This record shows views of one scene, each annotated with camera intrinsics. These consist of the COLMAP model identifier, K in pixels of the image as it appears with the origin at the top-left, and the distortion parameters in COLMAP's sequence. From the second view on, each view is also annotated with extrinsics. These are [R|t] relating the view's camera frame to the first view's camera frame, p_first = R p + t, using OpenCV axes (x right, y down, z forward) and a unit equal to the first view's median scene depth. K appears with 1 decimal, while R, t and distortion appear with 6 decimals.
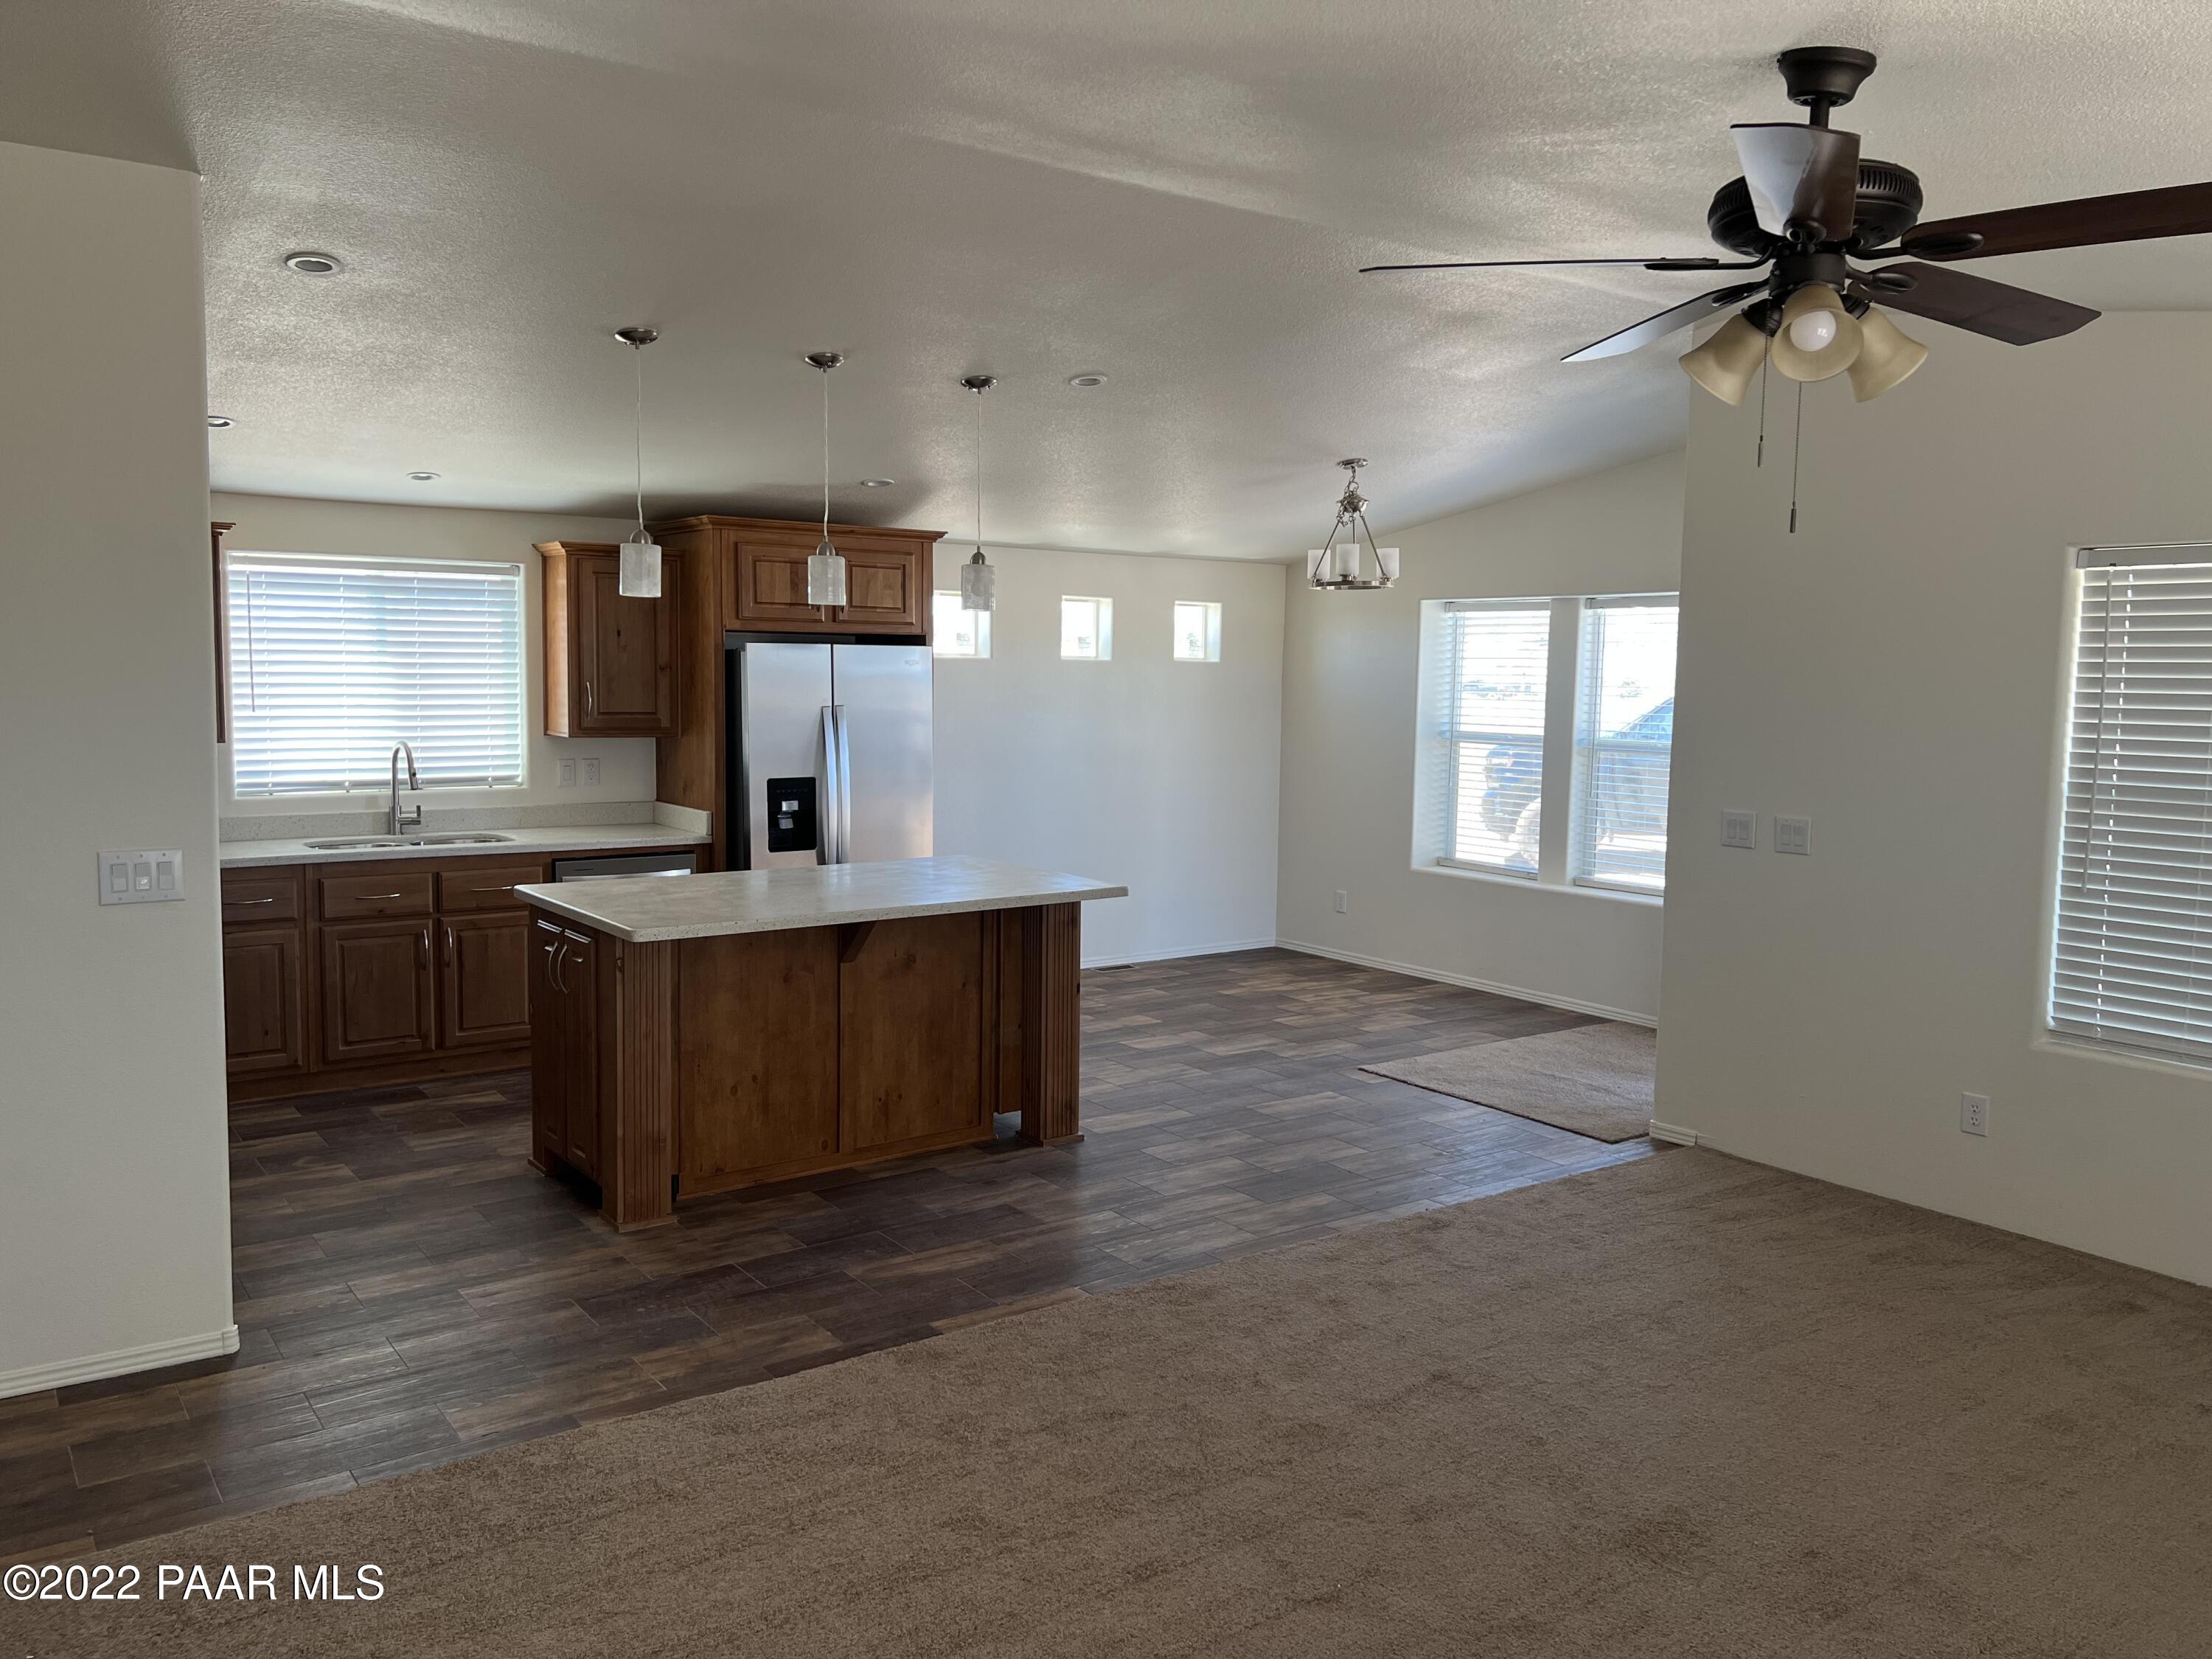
lens RADIAL K [[1655.0, 0, 1108.8], [0, 1655.0, 835.0], [0, 0, 1]] dist [0.037324, -0.042255]
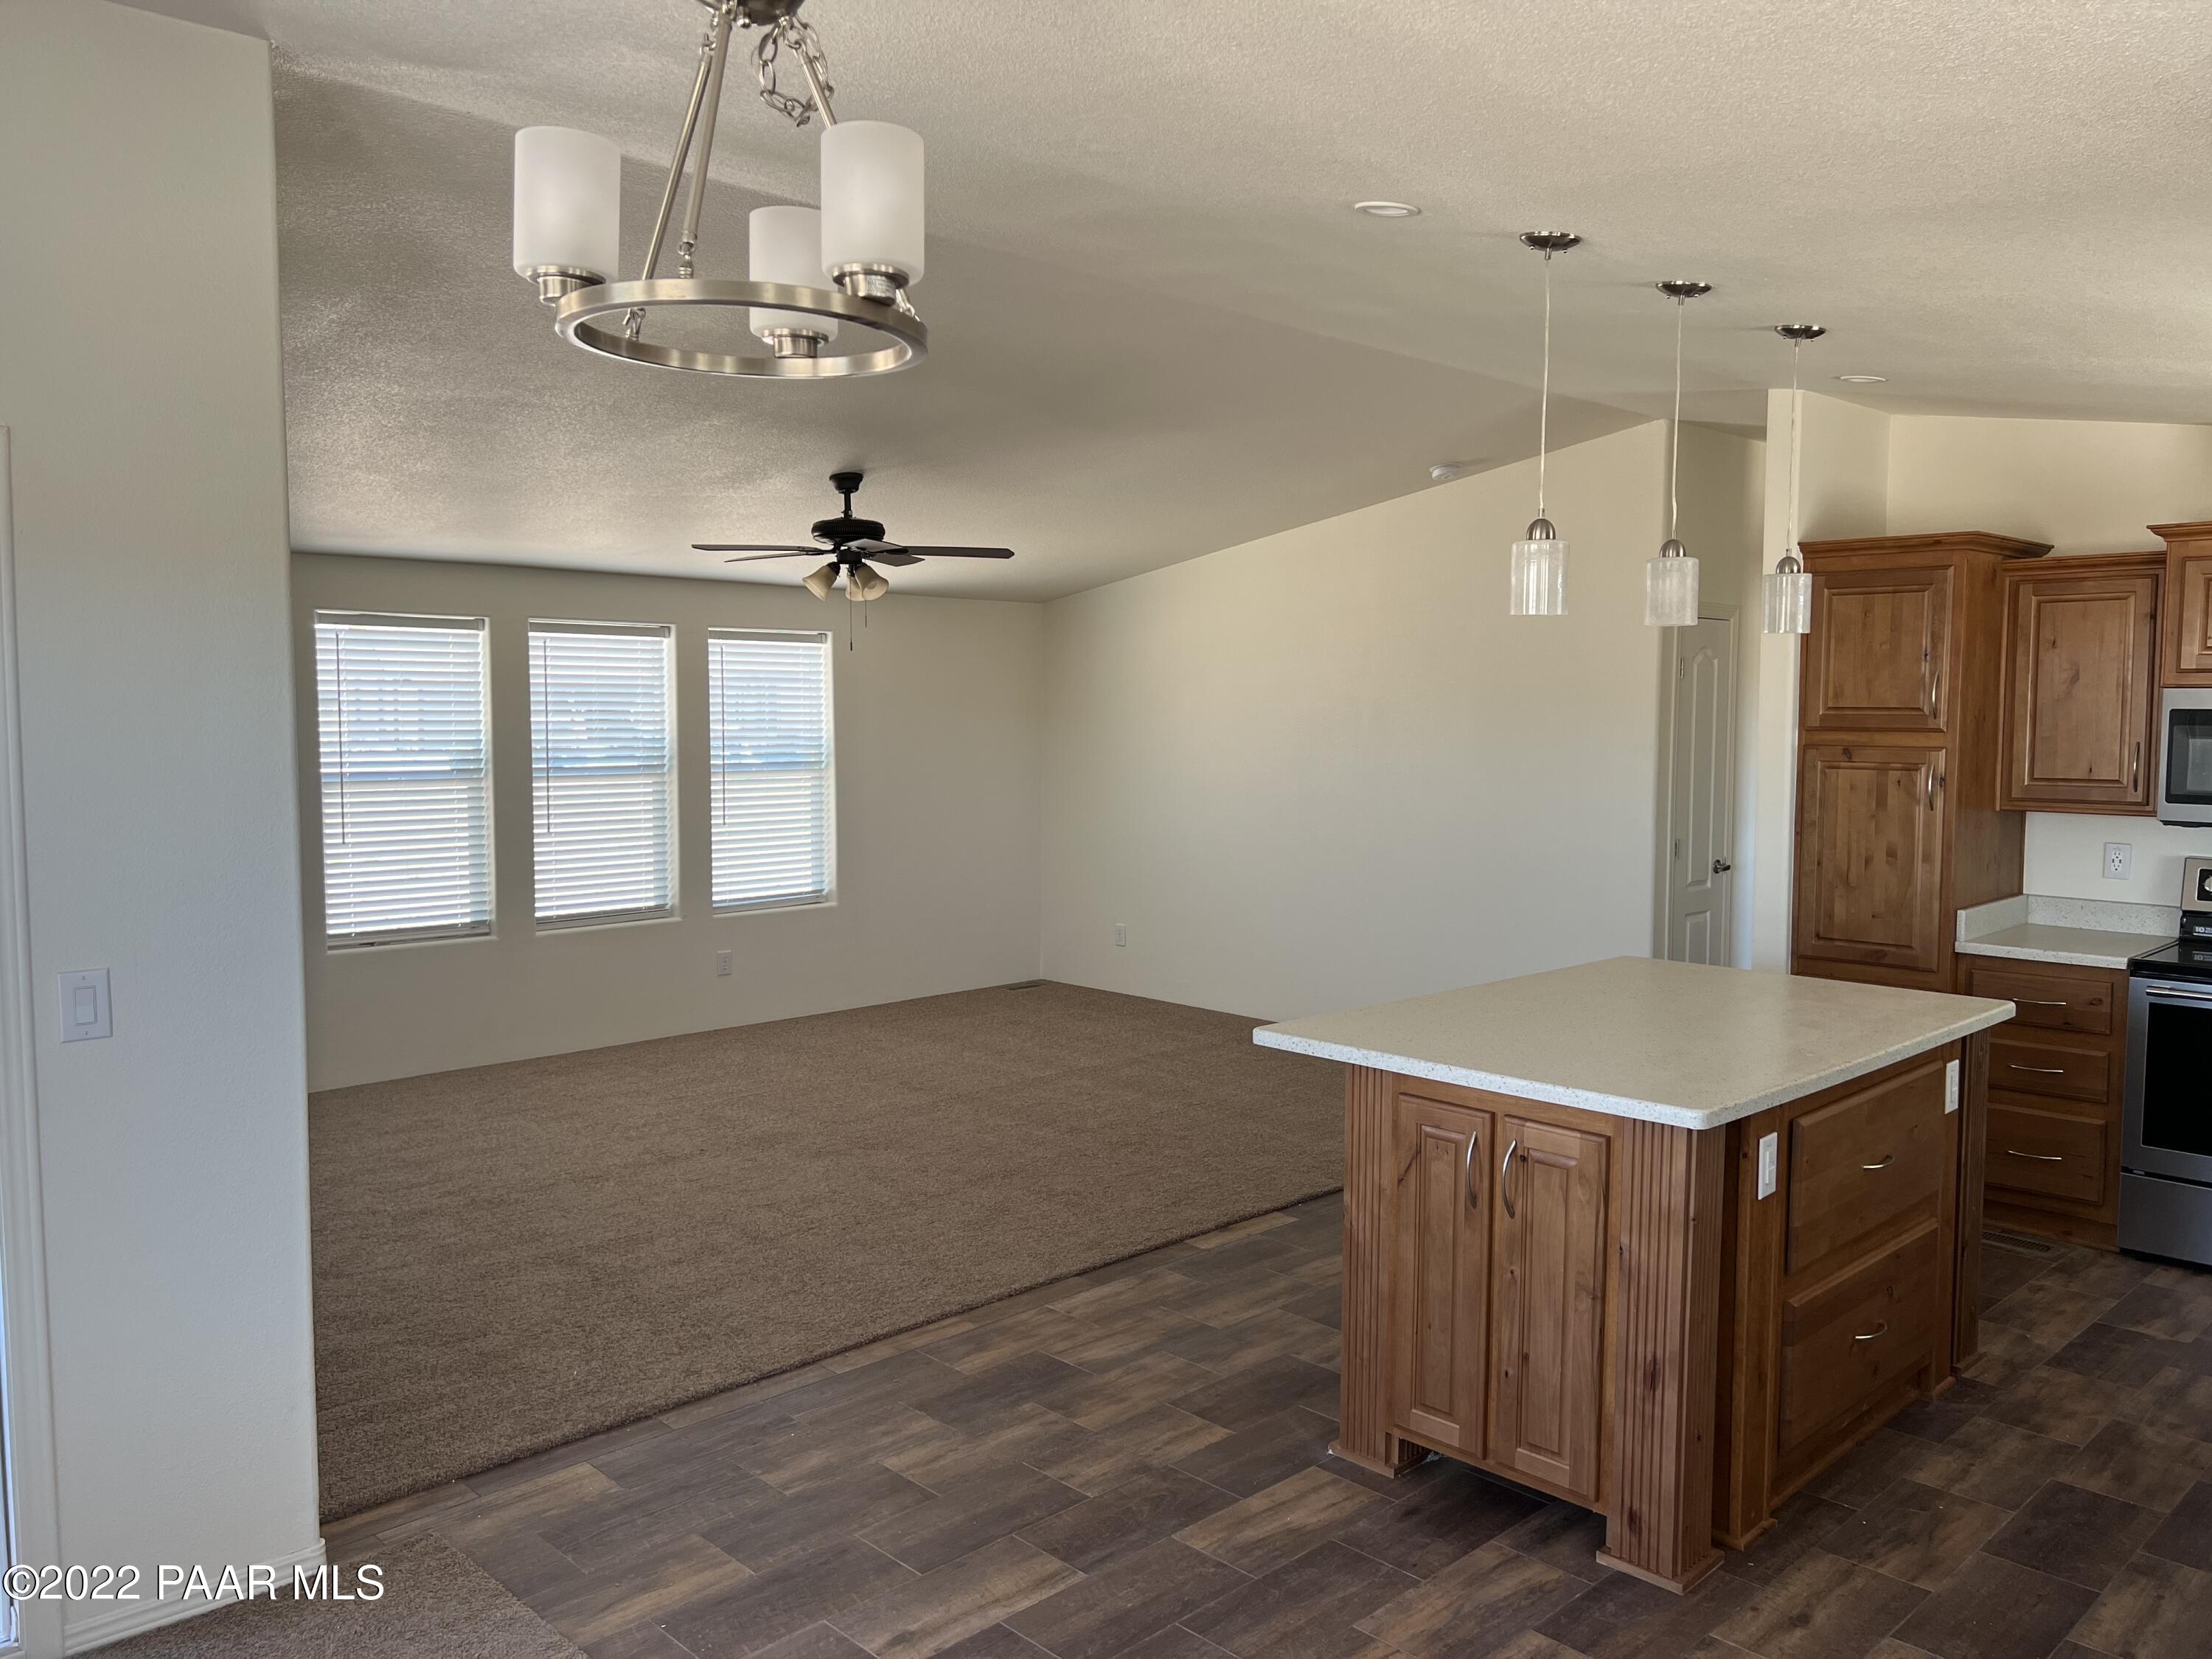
lens RADIAL K [[1655.0, 0, 1102.1], [0, 1655.0, 826.4], [0, 0, 1]] dist [0.037324, -0.042255]
pose [[-0.991061, -0.008296, -0.133149, 0.161338], [-0.031010, 0.985052, 0.169443, -0.161188], [0.129753, 0.172057, -0.976504, 1.610336]]
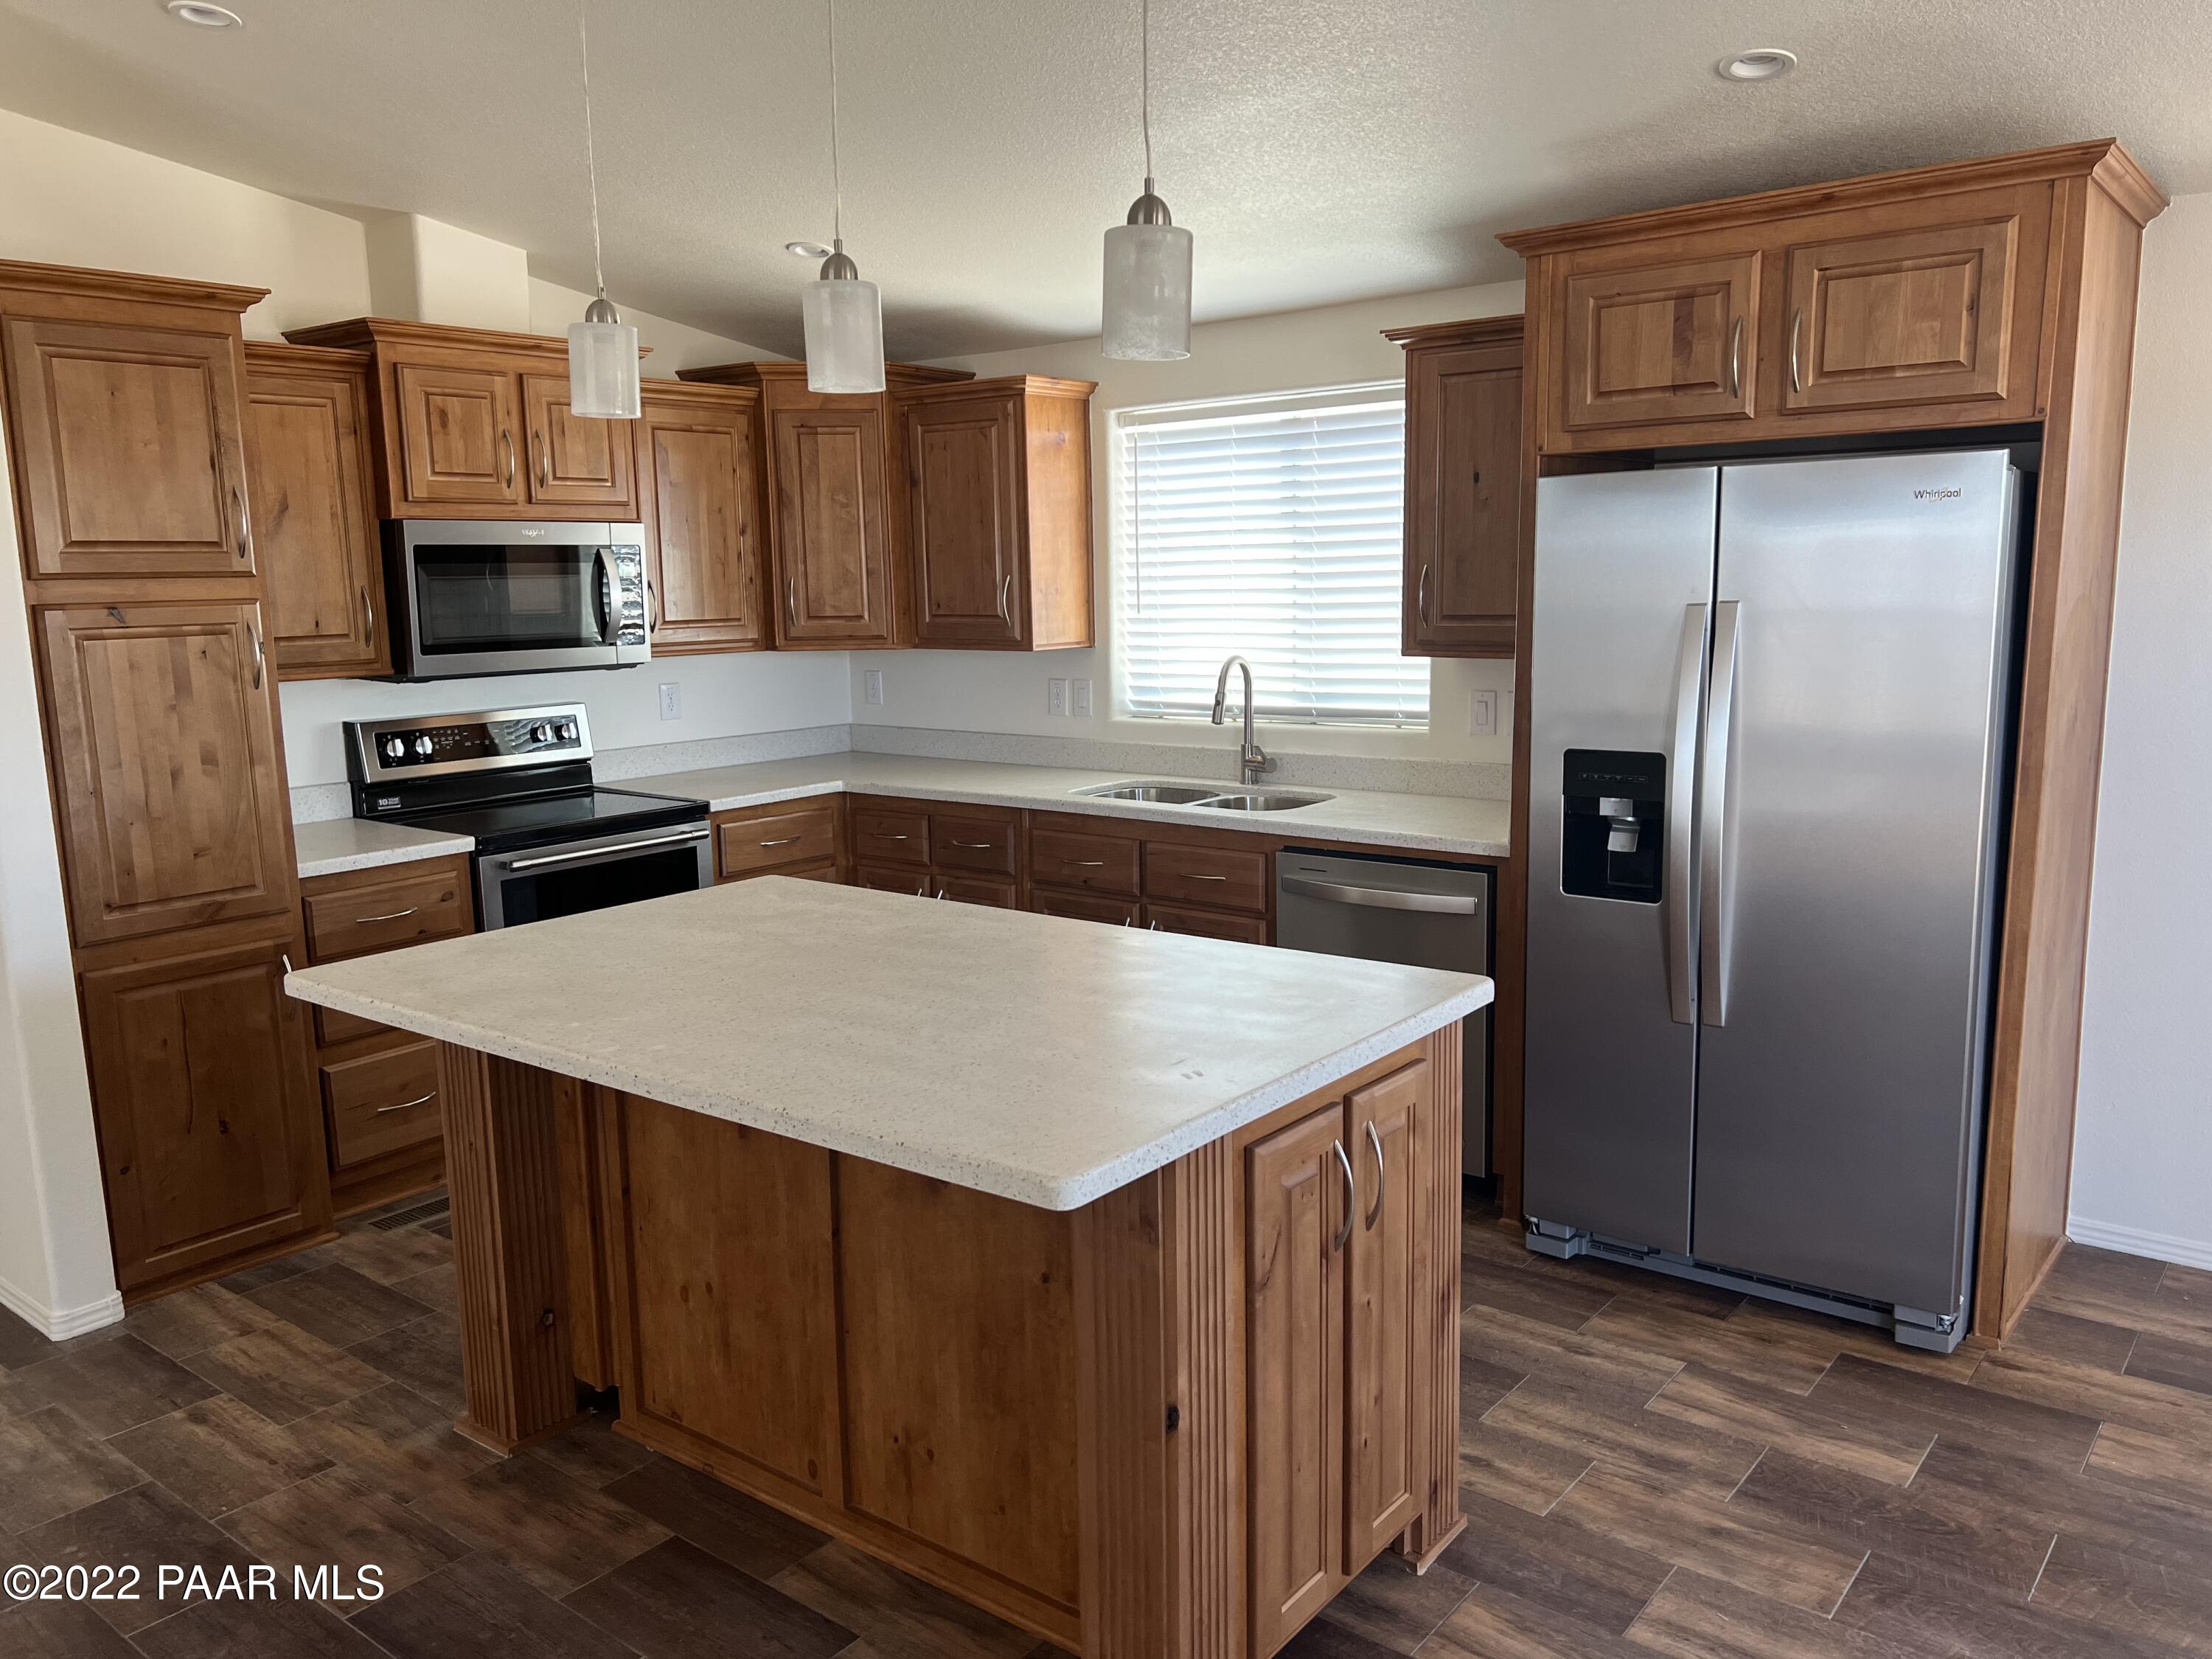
lens RADIAL K [[1655.0, 0, 1100.4], [0, 1655.0, 843.6], [0, 0, 1]] dist [0.037324, -0.042255]
pose [[0.257931, 0.139368, -0.956059, 0.303151], [-0.072593, 0.989540, 0.124664, -0.071830], [0.963432, 0.037248, 0.265350, 0.903320]]
